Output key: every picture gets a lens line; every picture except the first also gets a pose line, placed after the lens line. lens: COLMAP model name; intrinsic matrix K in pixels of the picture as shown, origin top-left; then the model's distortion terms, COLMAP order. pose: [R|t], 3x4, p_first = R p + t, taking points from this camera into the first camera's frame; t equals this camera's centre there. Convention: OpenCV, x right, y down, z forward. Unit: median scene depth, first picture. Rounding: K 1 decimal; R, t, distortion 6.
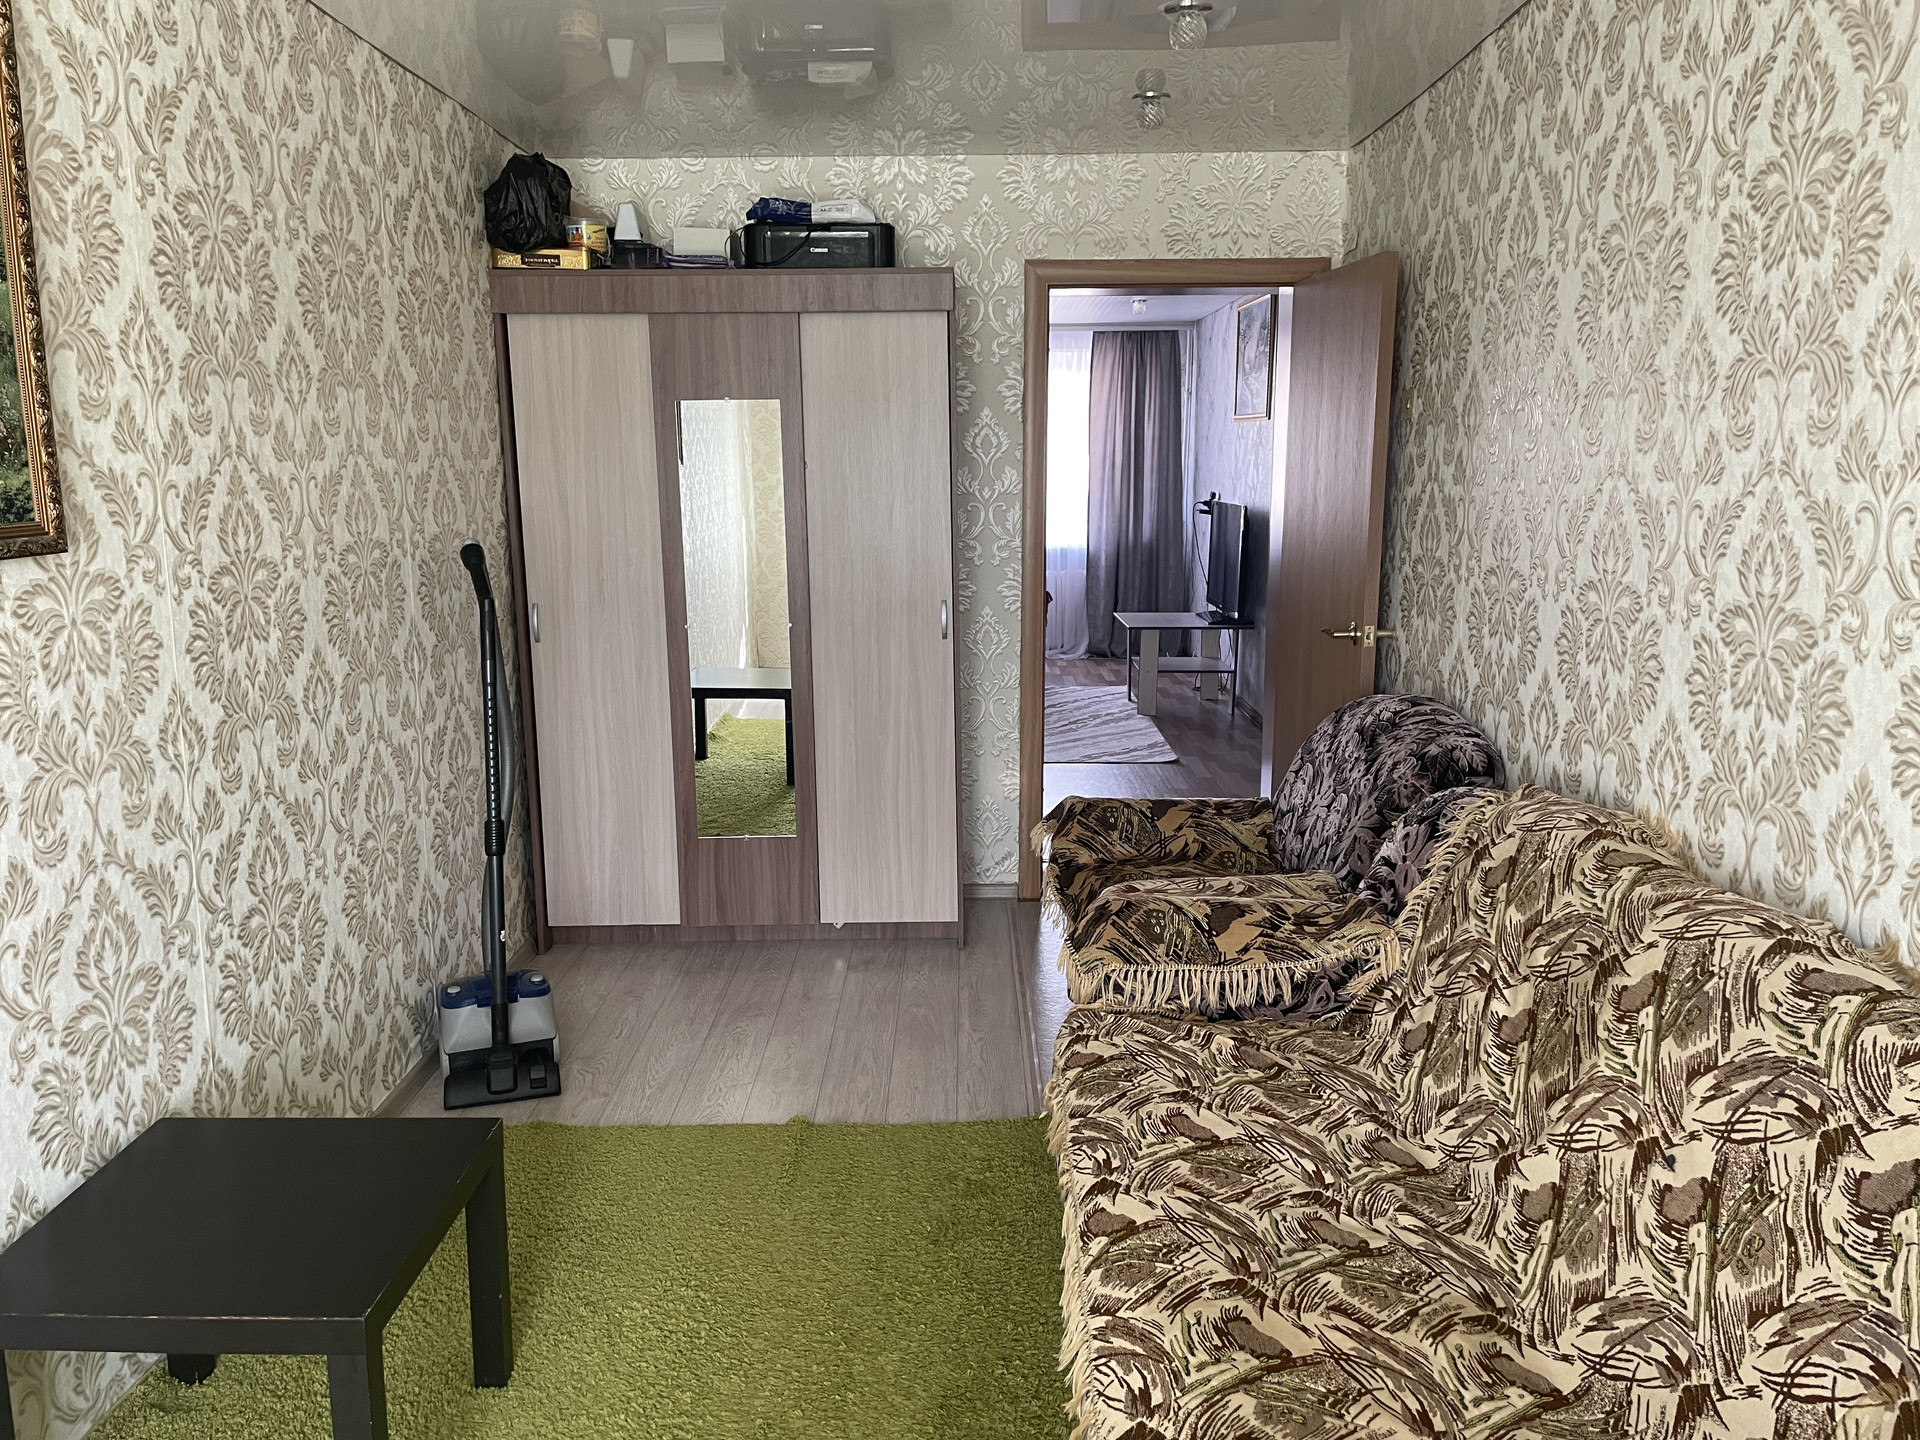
lens RADIAL K [[1479.4, 0, 932.5], [0, 1479.4, 701.2], [0, 0, 1]] dist [0.097619, -0.129214]
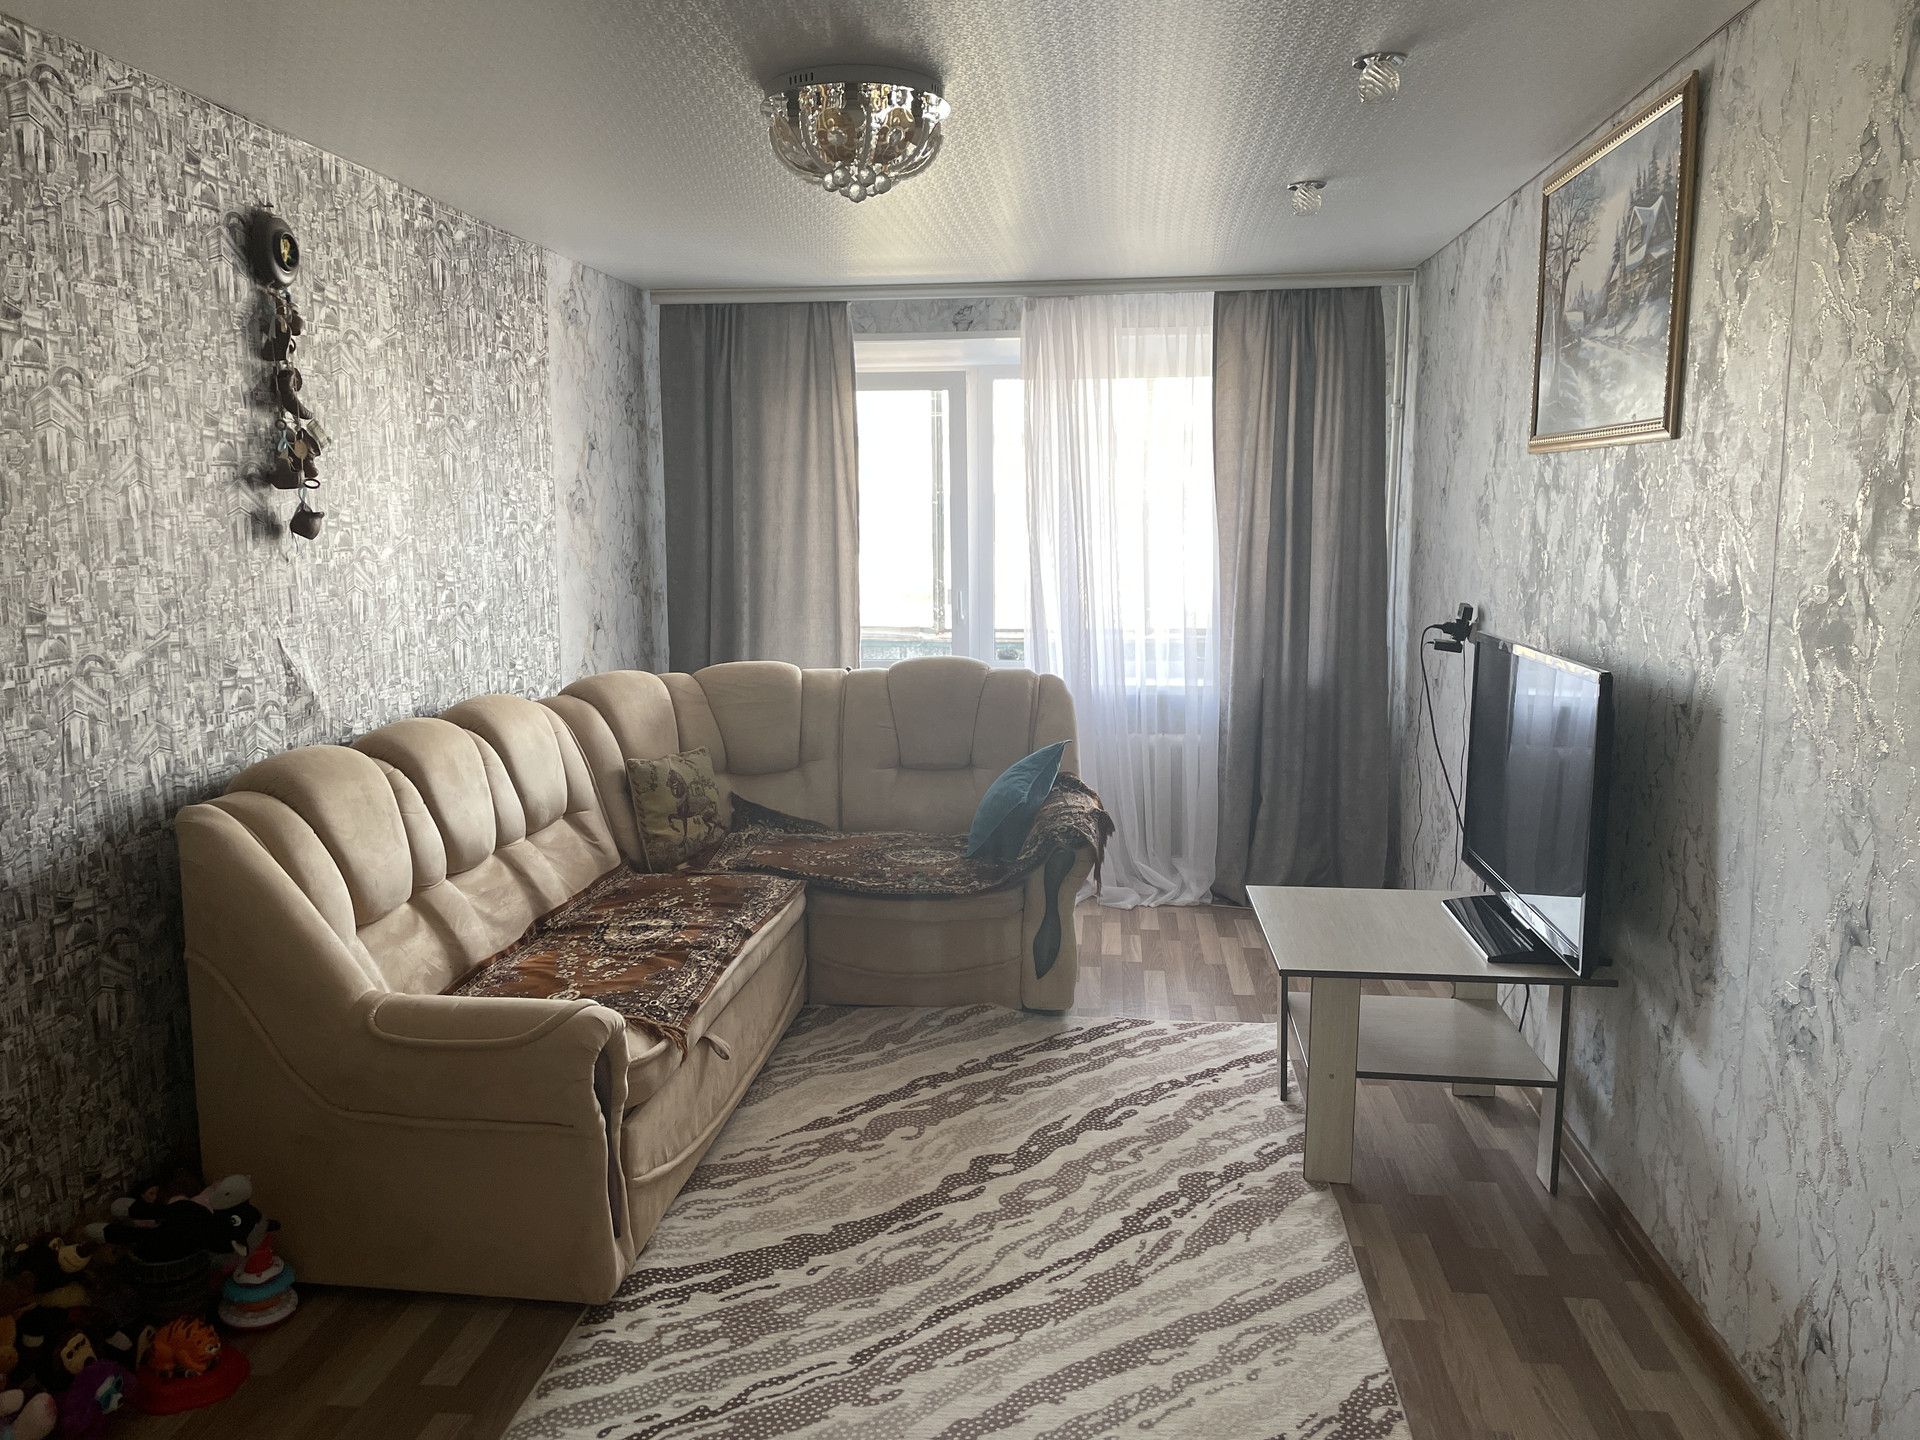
lens RADIAL K [[1479.4, 0, 951.5], [0, 1479.4, 700.1], [0, 0, 1]] dist [0.097619, -0.129214]
pose [[0.995915, 0.009904, -0.089753, 0.228639], [-0.013601, 0.999080, -0.040674, -0.291729], [0.089267, 0.041728, 0.995133, 1.688628]]
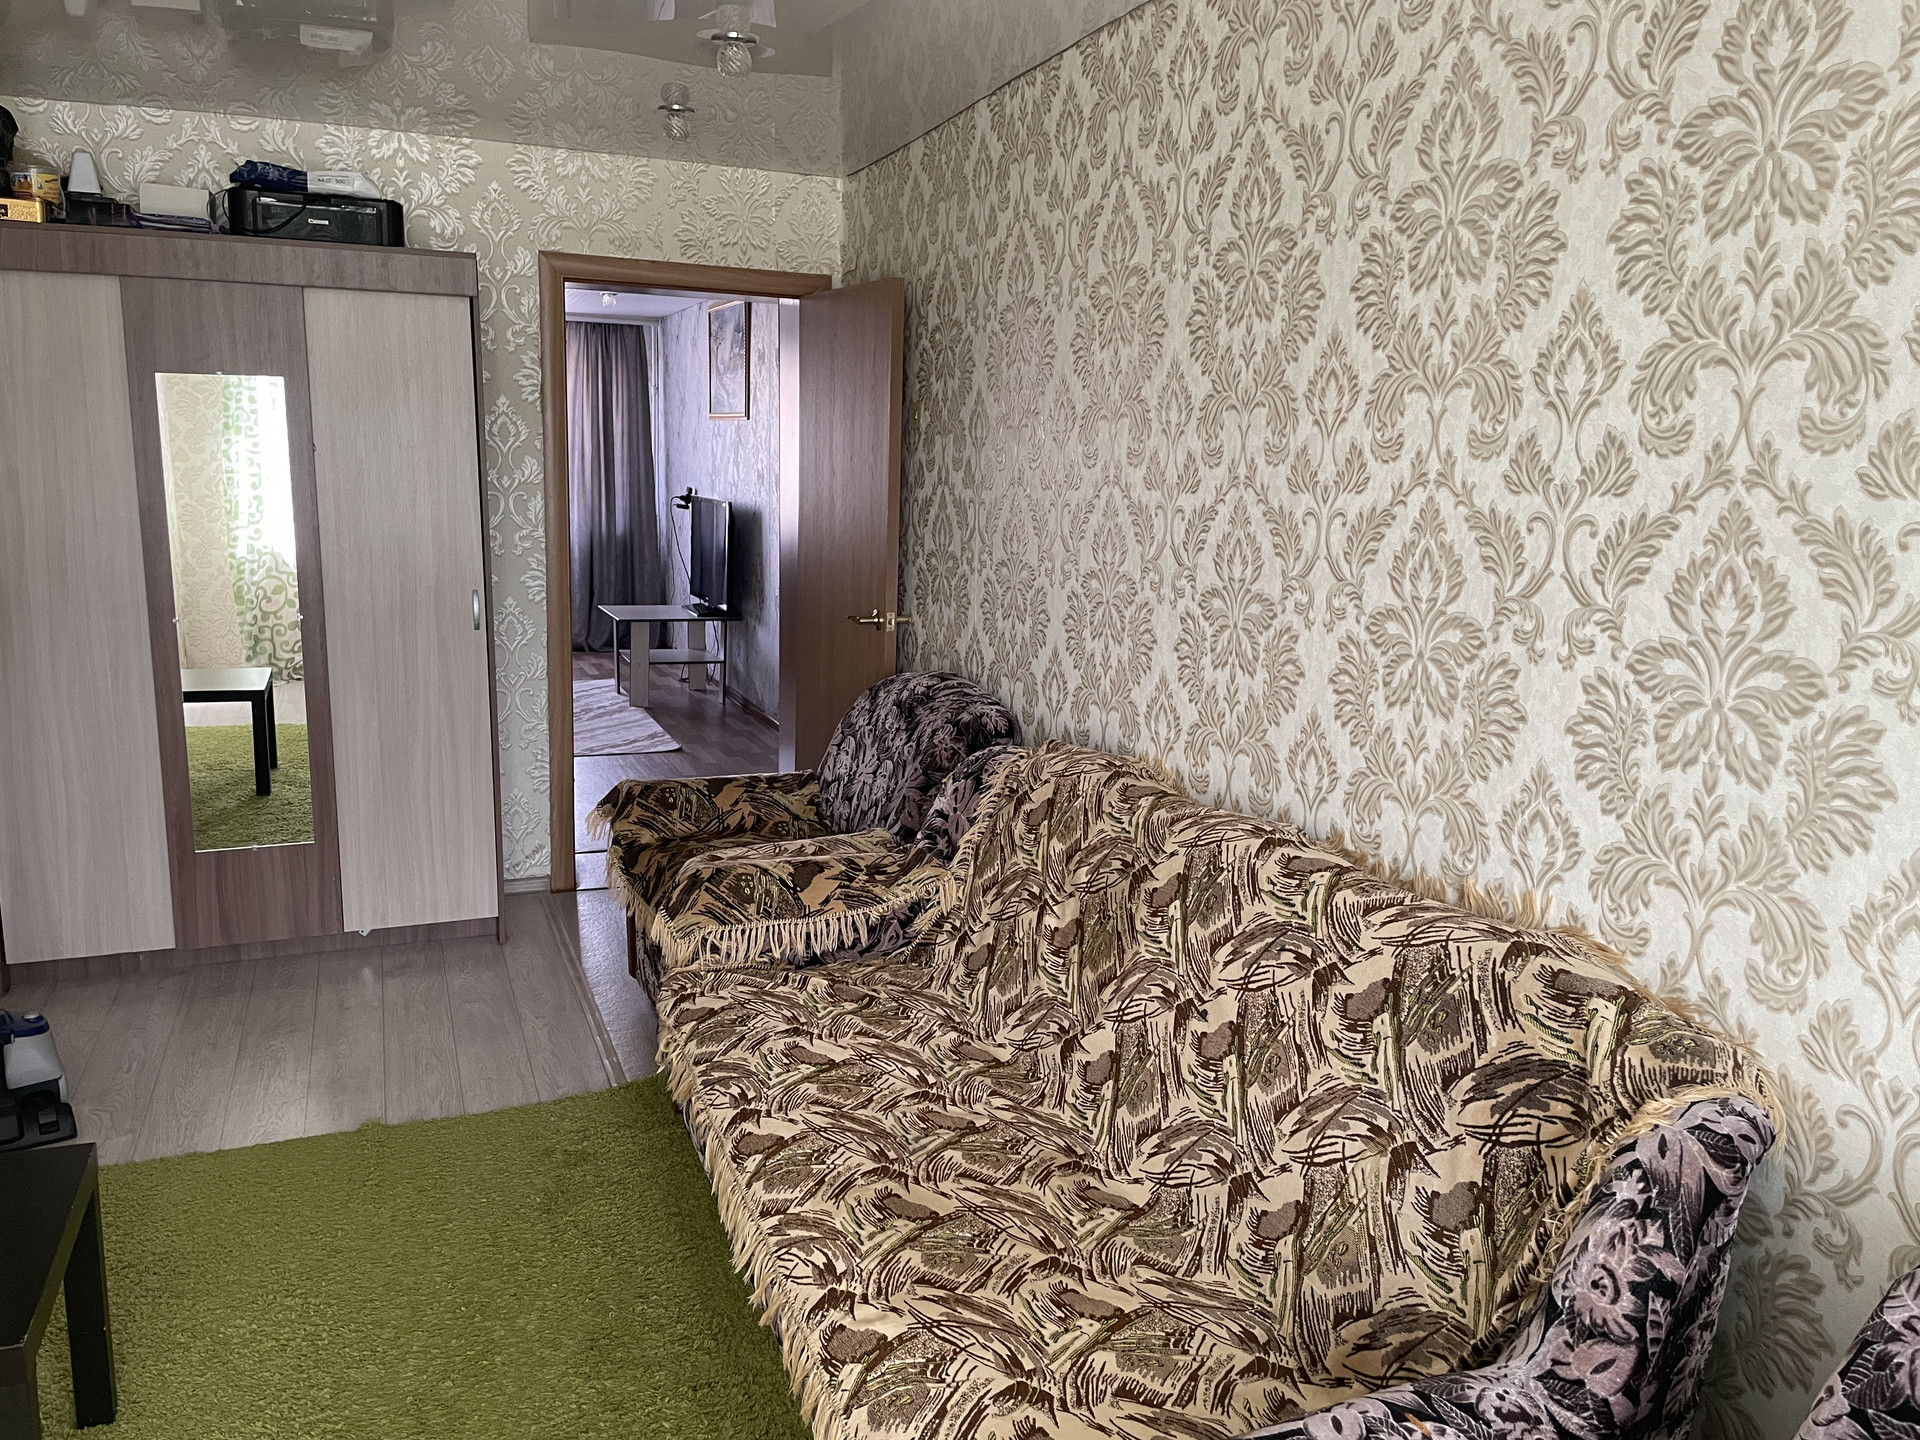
lens RADIAL K [[1479.4, 0, 979.1], [0, 1479.4, 709.3], [0, 0, 1]] dist [0.097619, -0.129214]
pose [[0.919239, -0.037479, 0.391912, -0.113129], [0.034290, 0.999297, 0.015136, 0.010255], [-0.392204, -0.000475, 0.919878, -0.065068]]
